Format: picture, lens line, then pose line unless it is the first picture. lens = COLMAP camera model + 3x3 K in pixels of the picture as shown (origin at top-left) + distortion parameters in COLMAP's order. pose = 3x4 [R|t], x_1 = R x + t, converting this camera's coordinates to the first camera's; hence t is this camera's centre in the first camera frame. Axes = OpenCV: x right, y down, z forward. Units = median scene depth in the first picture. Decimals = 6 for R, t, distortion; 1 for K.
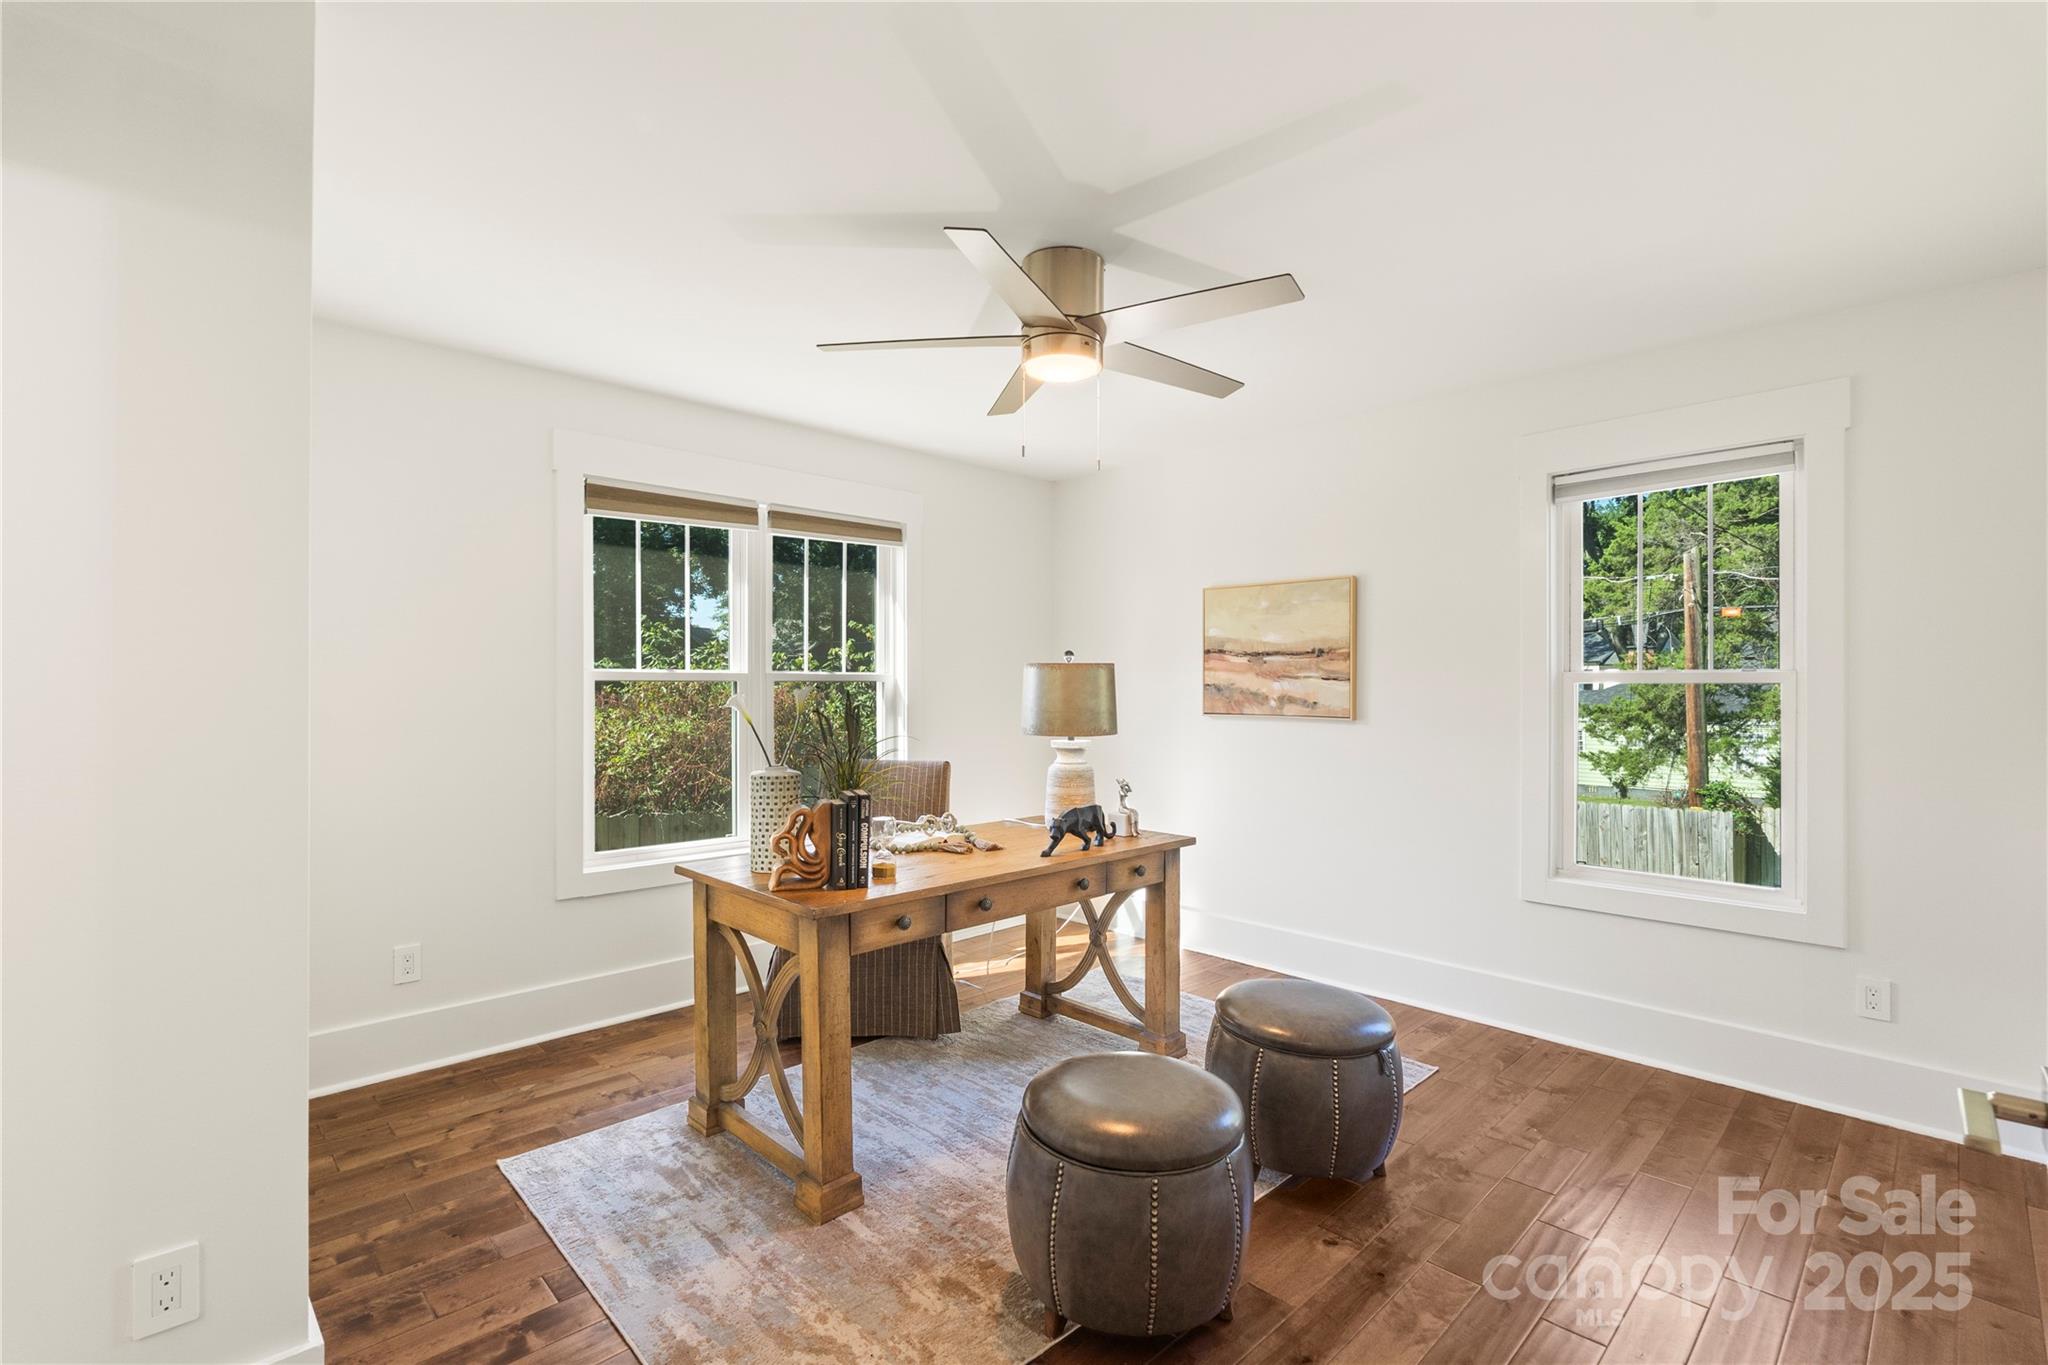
lens RADIAL K [[925.3, 0, 1025.8], [0, 925.3, 684.1], [0, 0, 1]] dist [-0.002334, -0.000184]
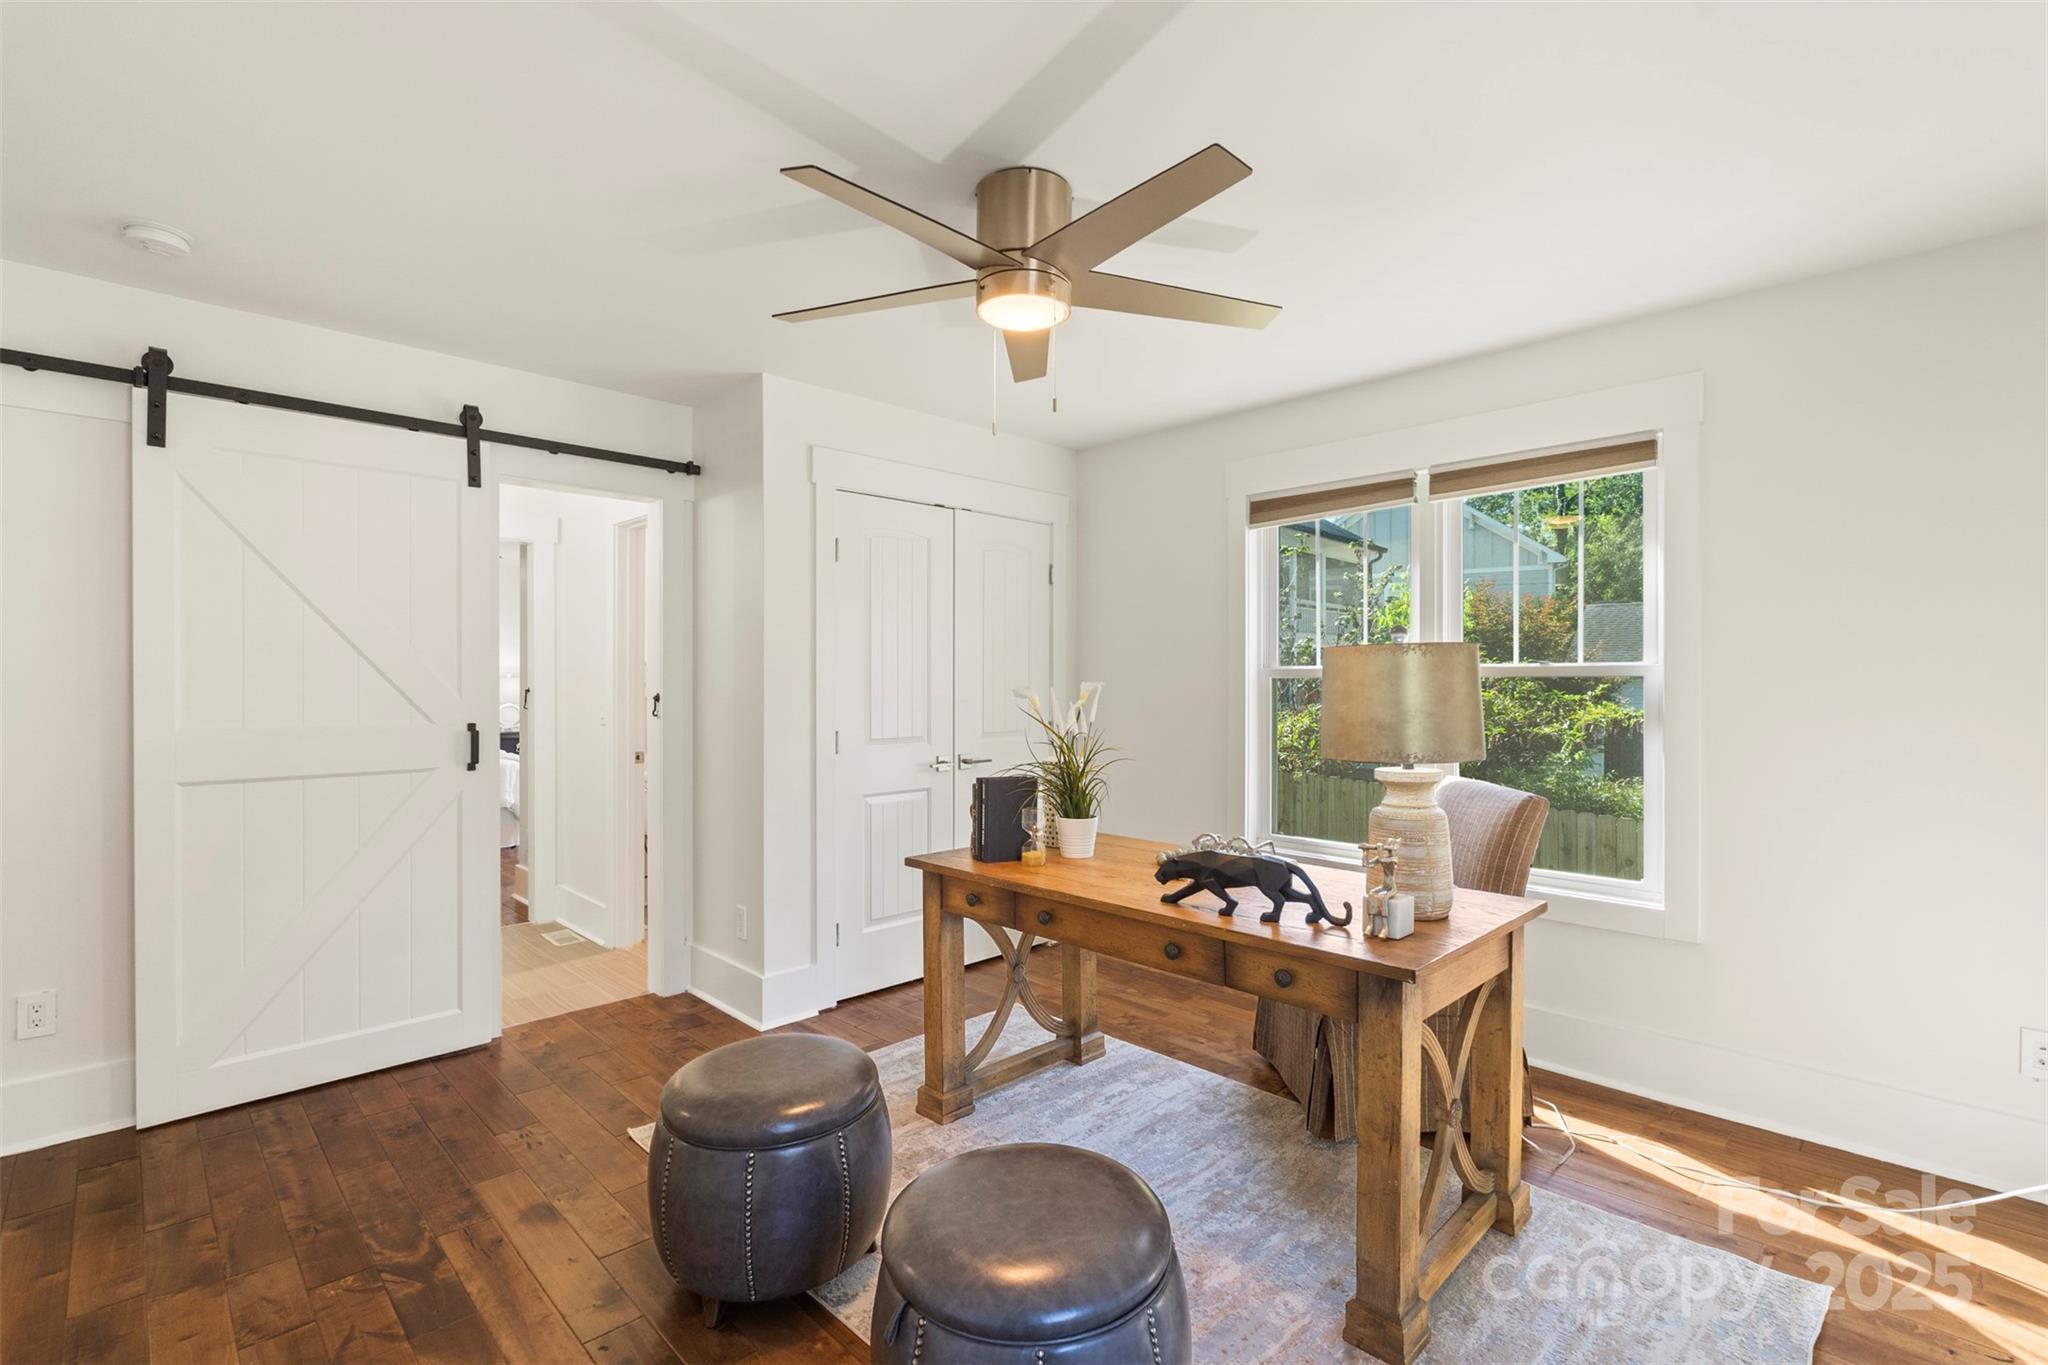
lens RADIAL K [[925.3, 0, 1033.6], [0, 925.3, 682.9], [0, 0, 1]] dist [-0.002334, -0.000184]
pose [[0.019223, 0.001339, -0.999814, 0.706417], [0.002380, 0.999996, 0.001385, 0.001061], [0.999812, -0.002407, 0.019220, 0.779133]]
